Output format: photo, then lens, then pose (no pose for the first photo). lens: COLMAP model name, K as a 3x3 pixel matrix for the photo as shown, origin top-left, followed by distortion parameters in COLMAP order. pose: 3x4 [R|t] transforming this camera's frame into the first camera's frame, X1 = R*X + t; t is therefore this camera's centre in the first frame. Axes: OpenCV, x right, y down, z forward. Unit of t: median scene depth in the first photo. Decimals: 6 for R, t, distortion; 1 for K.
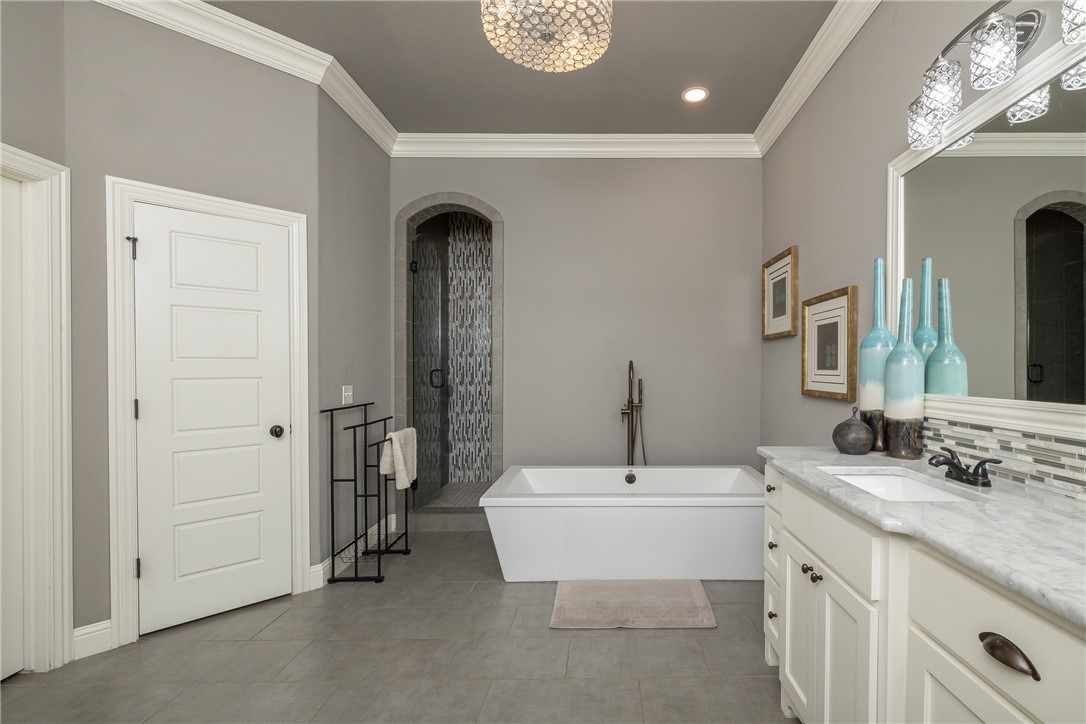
lens RADIAL K [[459.6, 0, 537.6], [0, 459.6, 373.5], [0, 0, 1]] dist [0.001868, 0.000419]
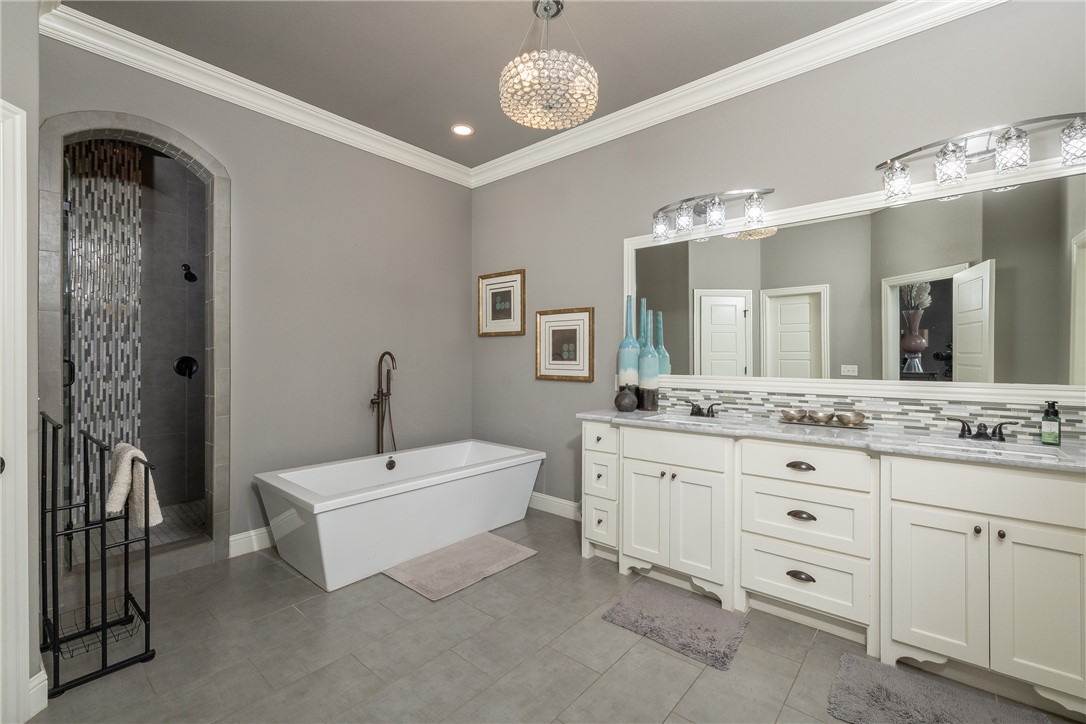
lens RADIAL K [[459.6, 0, 532.3], [0, 459.6, 359.3], [0, 0, 1]] dist [0.001868, 0.000419]
pose [[0.676401, 0.000549, 0.736534, -0.473095], [0.005188, 0.999971, -0.005510, -0.004573], [-0.736516, 0.007548, 0.676378, 0.076713]]
